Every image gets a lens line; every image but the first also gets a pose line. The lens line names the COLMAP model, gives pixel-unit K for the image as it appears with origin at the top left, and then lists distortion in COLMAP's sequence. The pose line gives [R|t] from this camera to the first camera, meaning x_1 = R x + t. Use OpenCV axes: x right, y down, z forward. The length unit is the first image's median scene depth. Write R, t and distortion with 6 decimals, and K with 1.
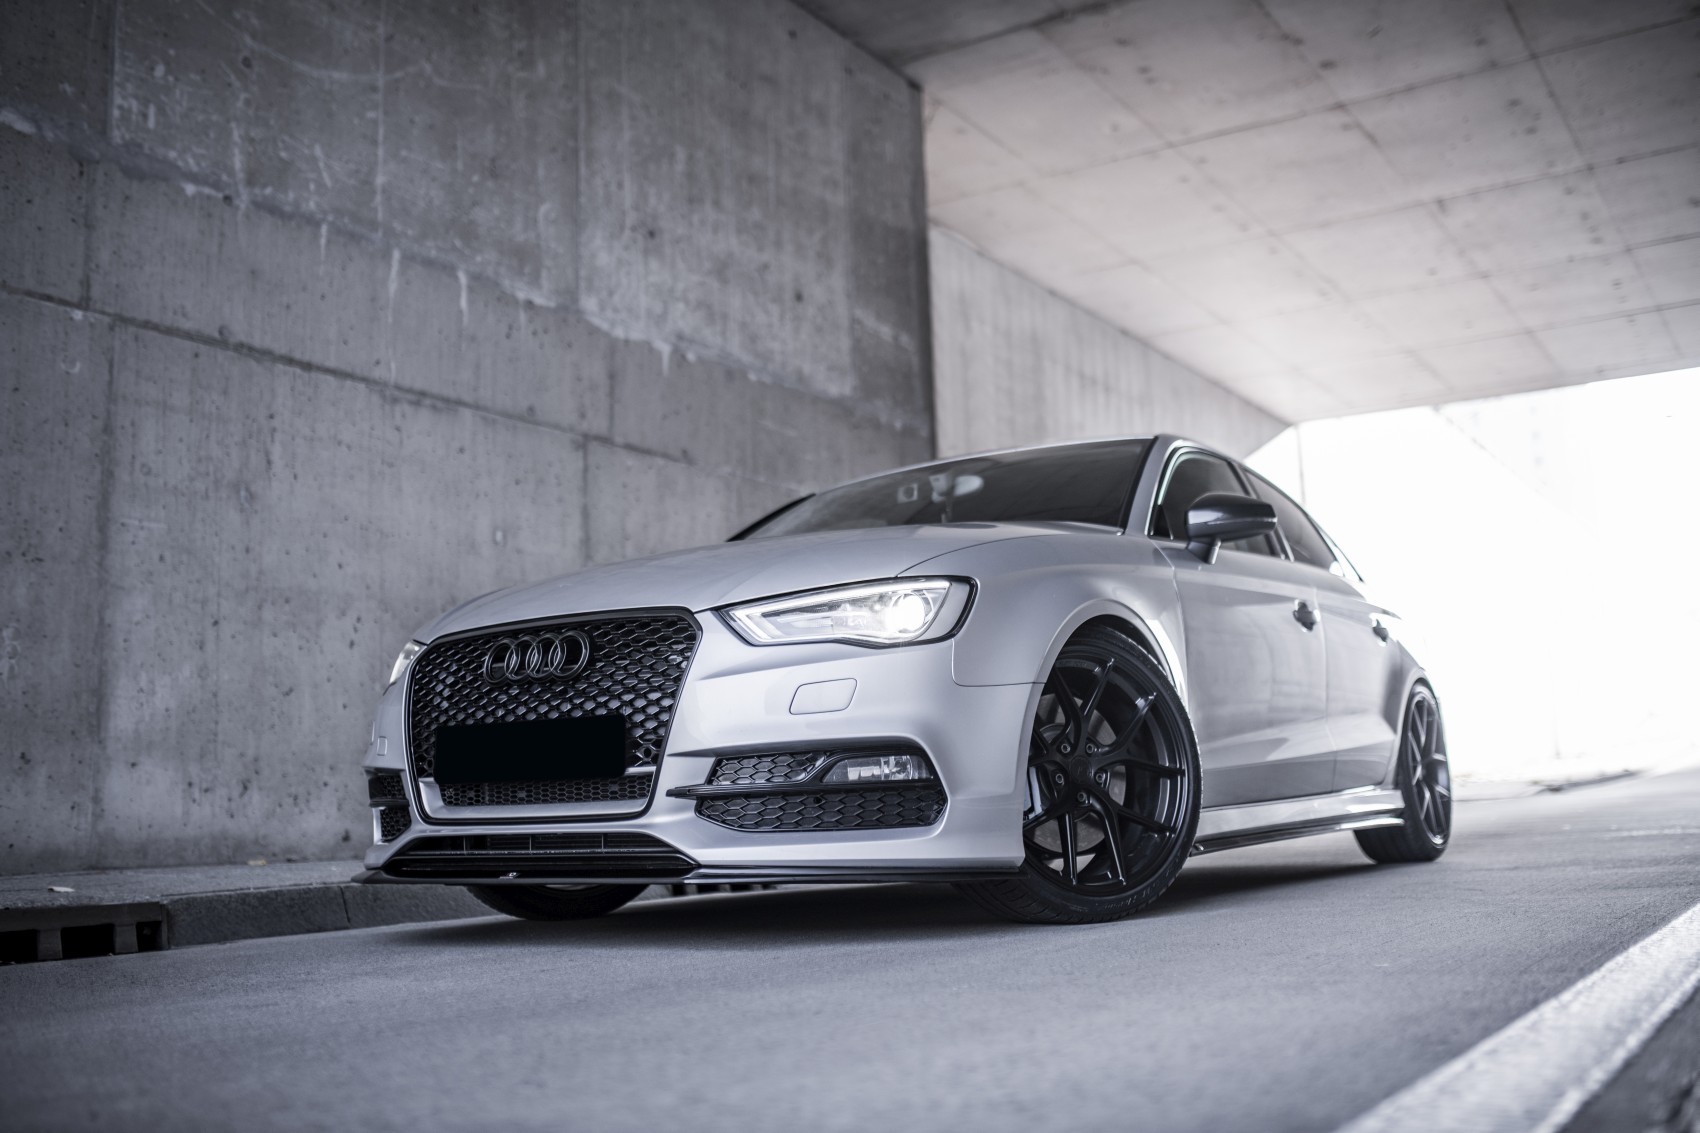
lens RADIAL K [[1623.3, 0, 850.0], [0, 1623.3, 566.5], [0, 0, 1]] dist [-0.017979, 0.019212]
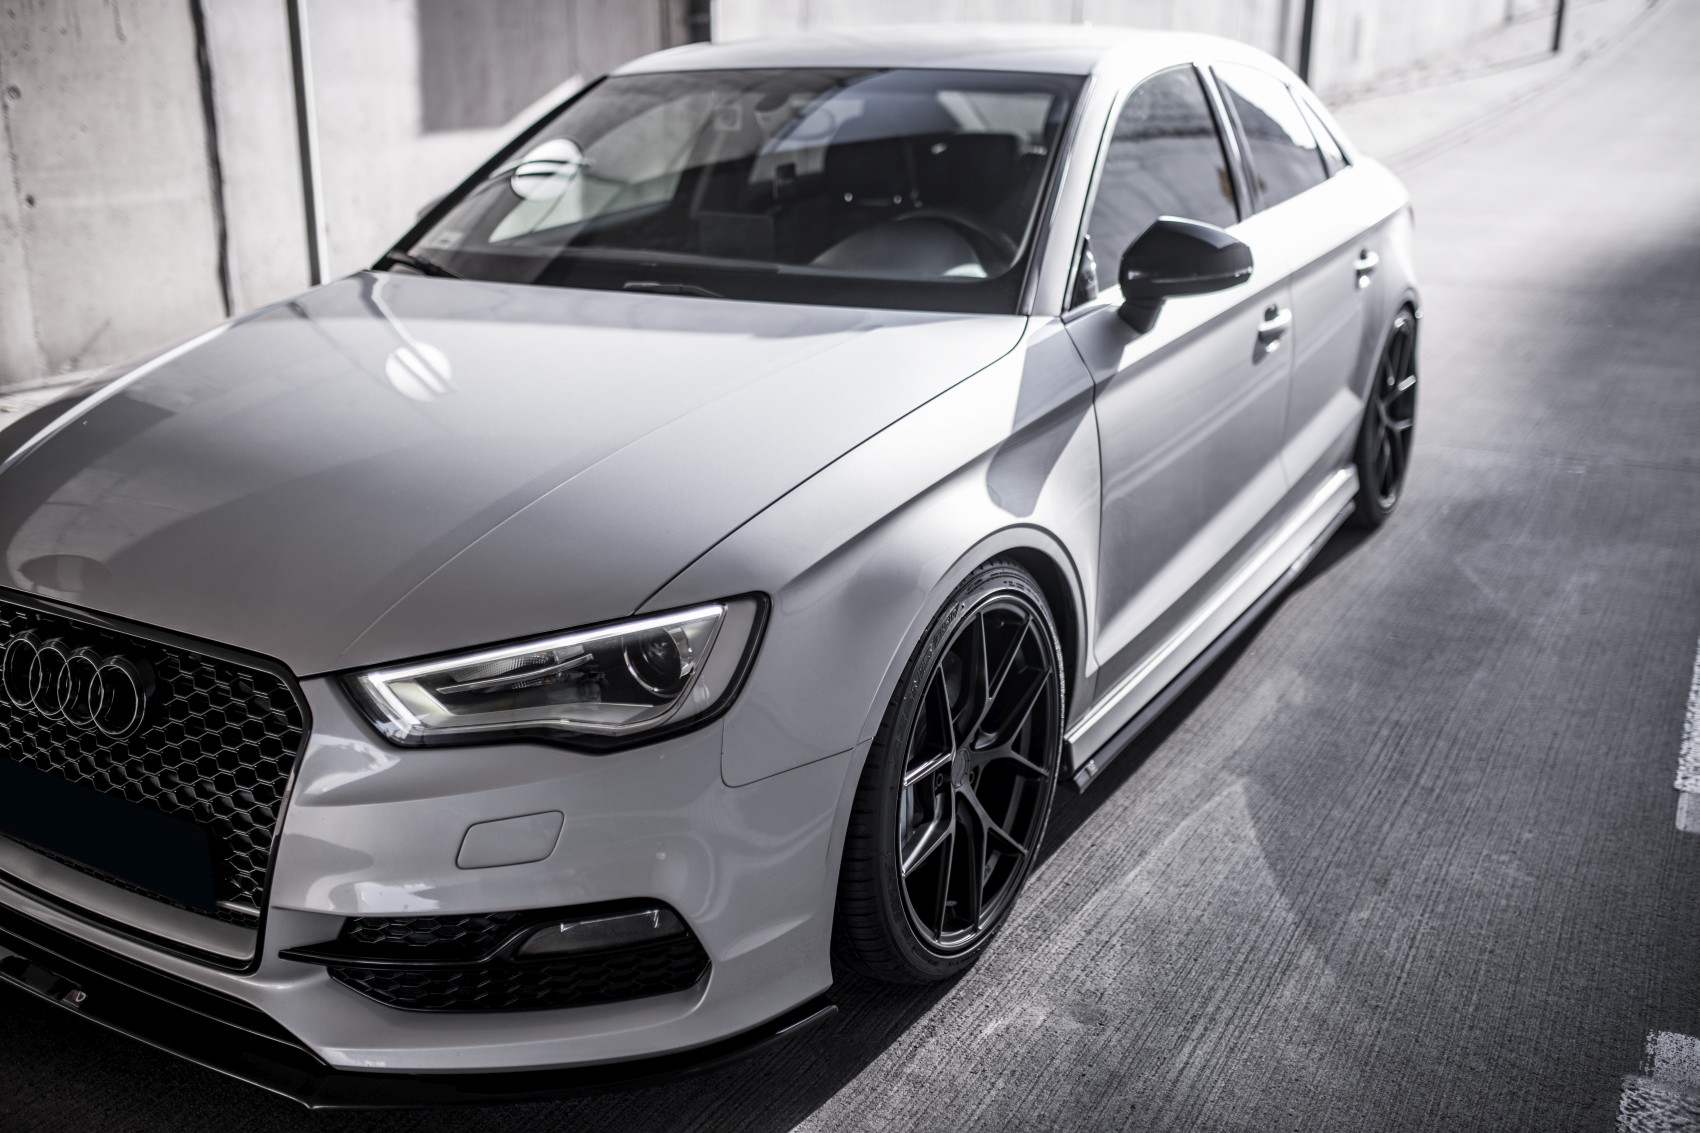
lens RADIAL K [[1623.3, 0, 850.0], [0, 1623.3, 566.5], [0, 0, 1]] dist [-0.017979, 0.019212]
pose [[0.998501, 0.004974, 0.054503, 0.078612], [-0.028960, 0.893042, 0.449040, -0.292186], [-0.046440, -0.449946, 0.891848, 0.469470]]
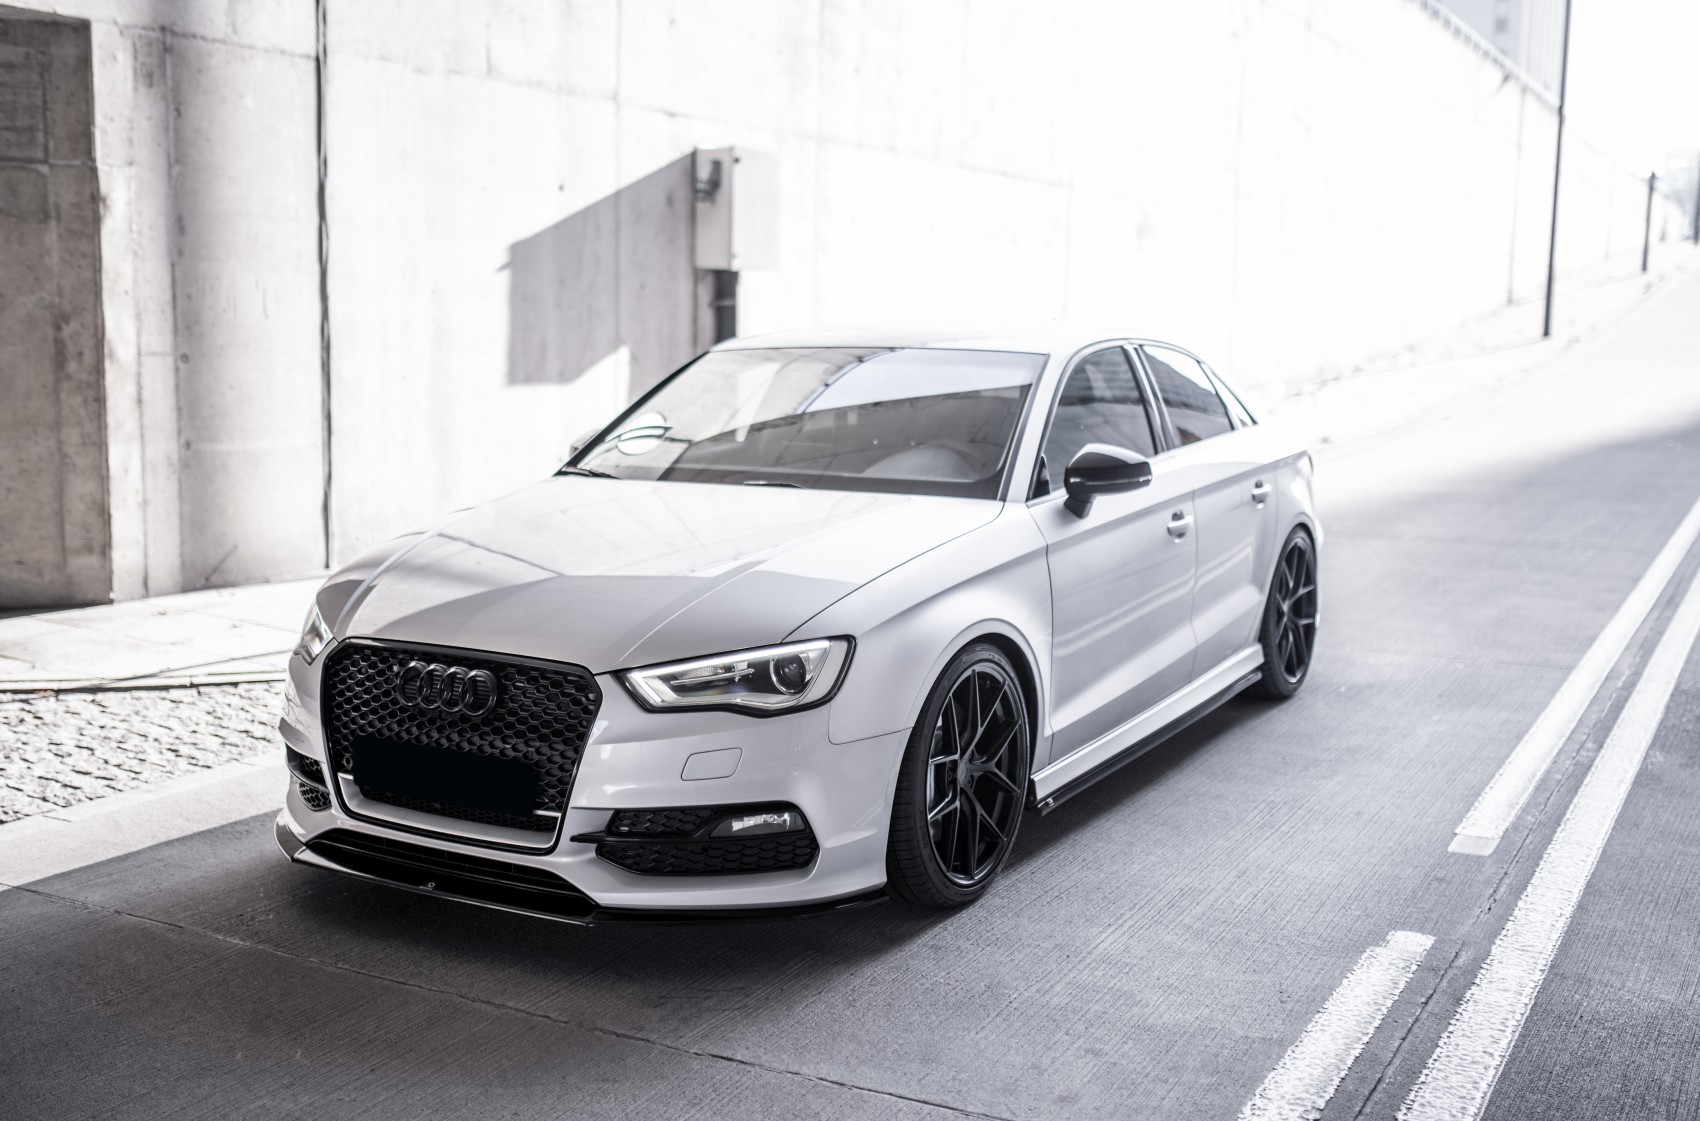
lens RADIAL K [[1804.9, 0, 851.3], [0, 1804.9, 595.1], [0, 0, 1]] dist [-0.002214, 0.031393]
pose [[0.997698, 0.022743, 0.063888, -0.002093], [-0.040921, 0.953142, 0.299744, -0.397790], [-0.054077, -0.301668, 0.951878, -0.151878]]
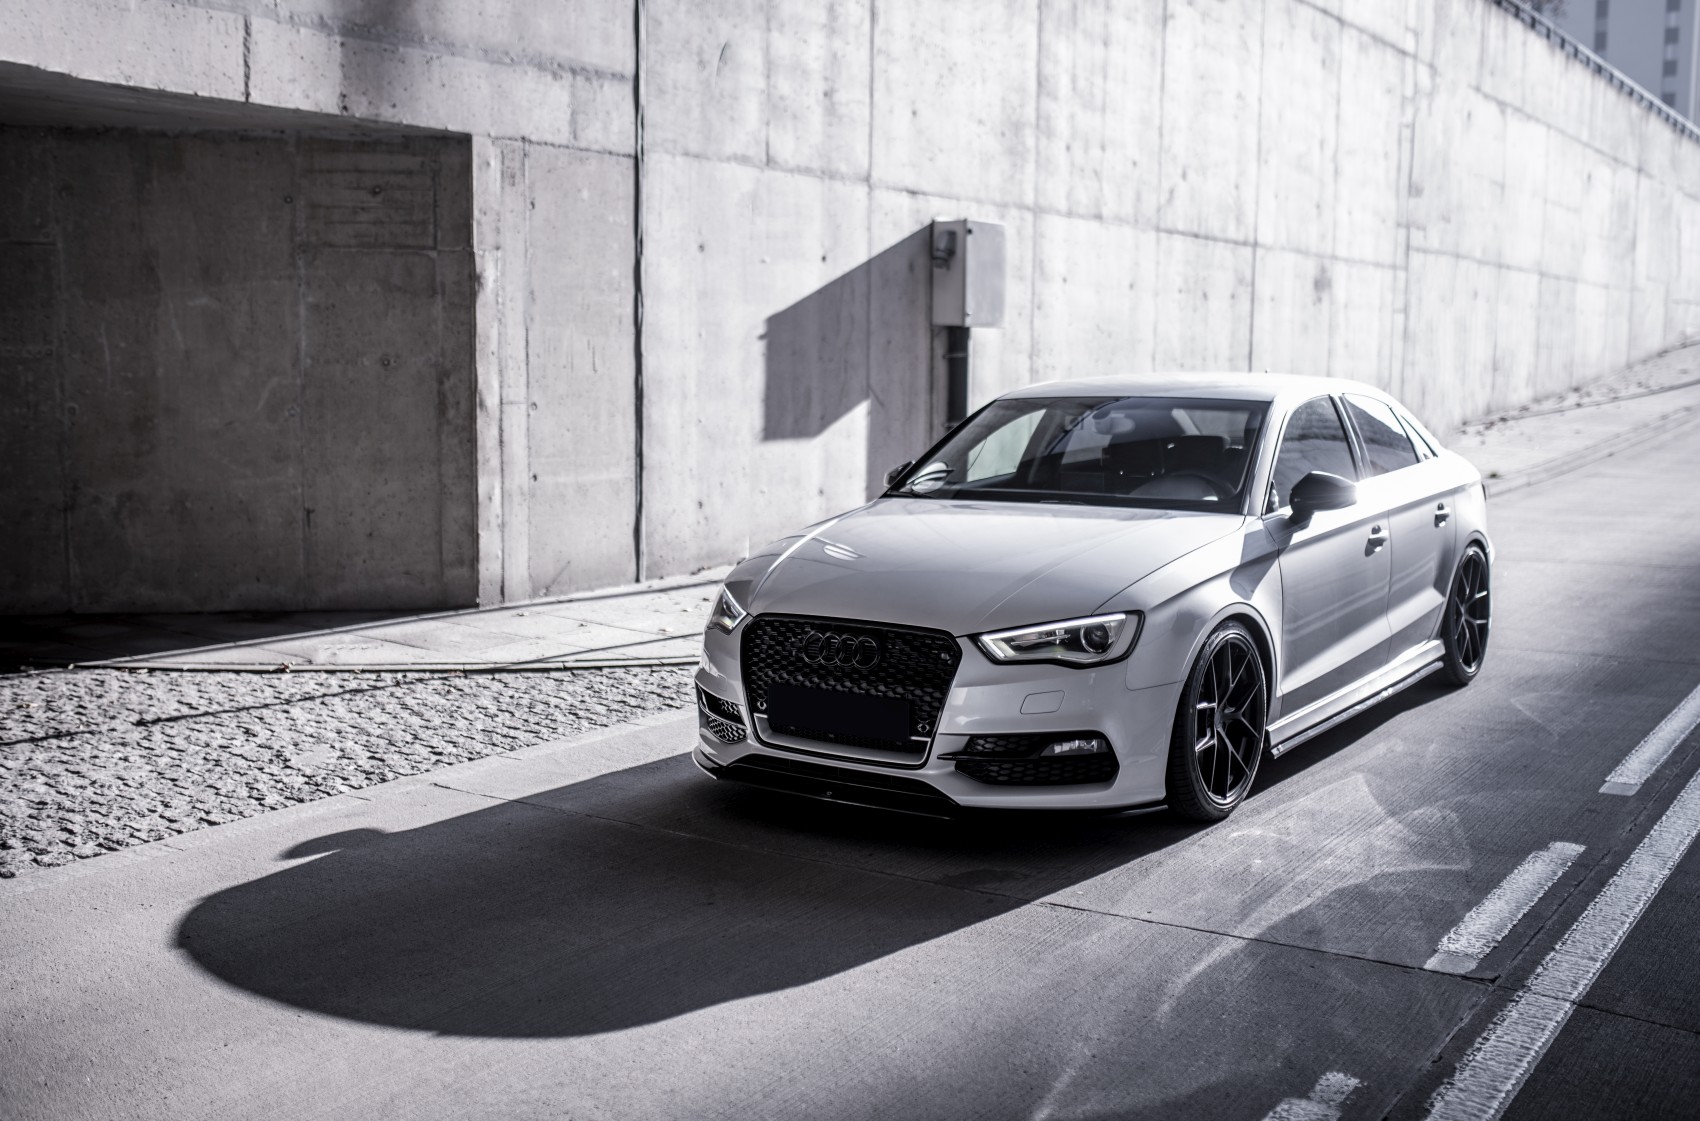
lens RADIAL K [[1769.9, 0, 884.8], [0, 1769.9, 583.3], [0, 0, 1]] dist [0.003443, 0.039295]
pose [[0.999562, 0.027804, -0.010150, -0.147203], [-0.023928, 0.960916, 0.275806, -0.474393], [0.017422, -0.275442, 0.961160, -0.567963]]
